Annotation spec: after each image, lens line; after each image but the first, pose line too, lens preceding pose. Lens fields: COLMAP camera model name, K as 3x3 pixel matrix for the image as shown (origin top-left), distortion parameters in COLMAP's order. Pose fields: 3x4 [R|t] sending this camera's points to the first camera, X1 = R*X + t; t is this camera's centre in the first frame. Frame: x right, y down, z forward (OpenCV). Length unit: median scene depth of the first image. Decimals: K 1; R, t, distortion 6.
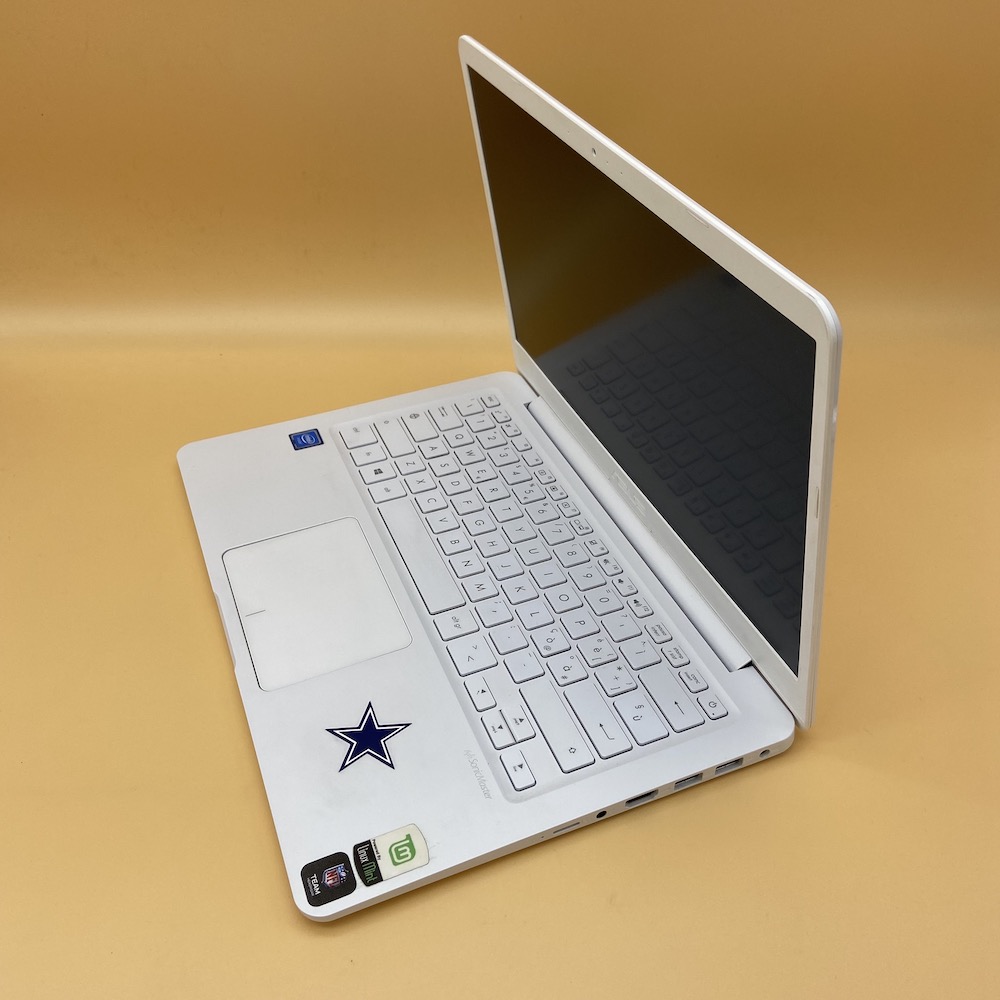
lens RADIAL K [[1002.7, 0, 513.7], [0, 1002.7, 500.0], [0, 0, 1]] dist [0.100287, -0.024295]
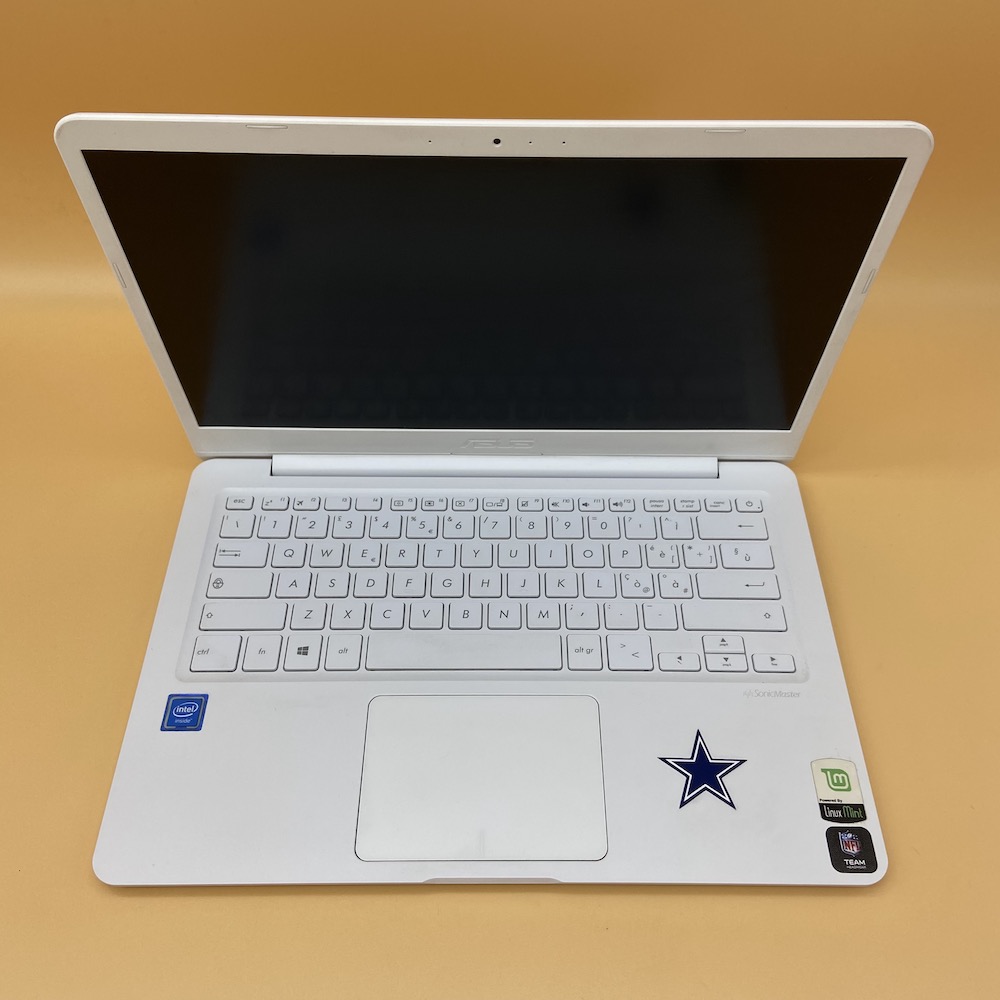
lens RADIAL K [[1002.7, 0, 513.7], [0, 1002.7, 500.0], [0, 0, 1]] dist [0.100287, -0.024295]
pose [[0.384066, -0.723375, 0.573779, -0.551126], [0.573089, 0.674009, 0.466133, -0.480849], [-0.723922, 0.149800, 0.673422, 0.388040]]
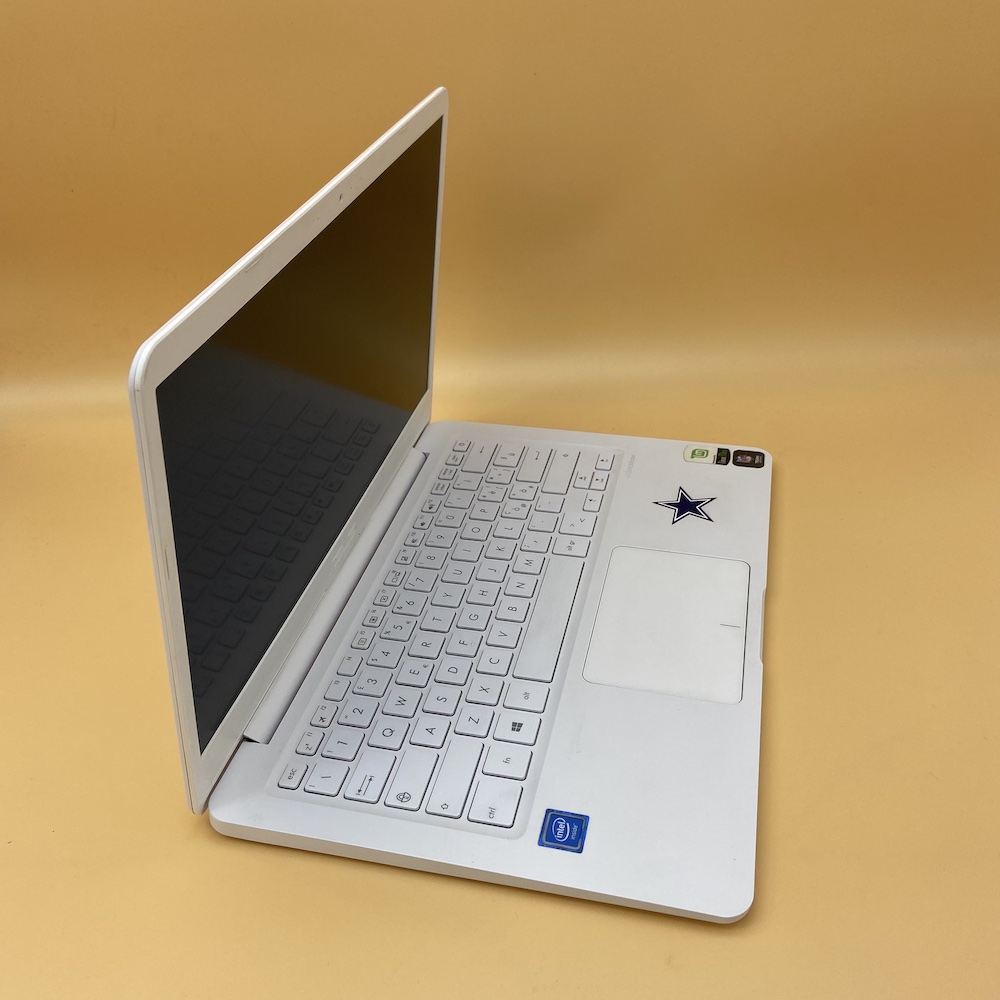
lens RADIAL K [[1002.7, 0, 513.7], [0, 1002.7, 500.0], [0, 0, 1]] dist [0.100287, -0.024295]
pose [[-0.807898, -0.307918, 0.502482, -0.573759], [0.407398, 0.324281, 0.853738, -0.911720], [-0.425827, 0.894443, -0.136540, 1.172862]]
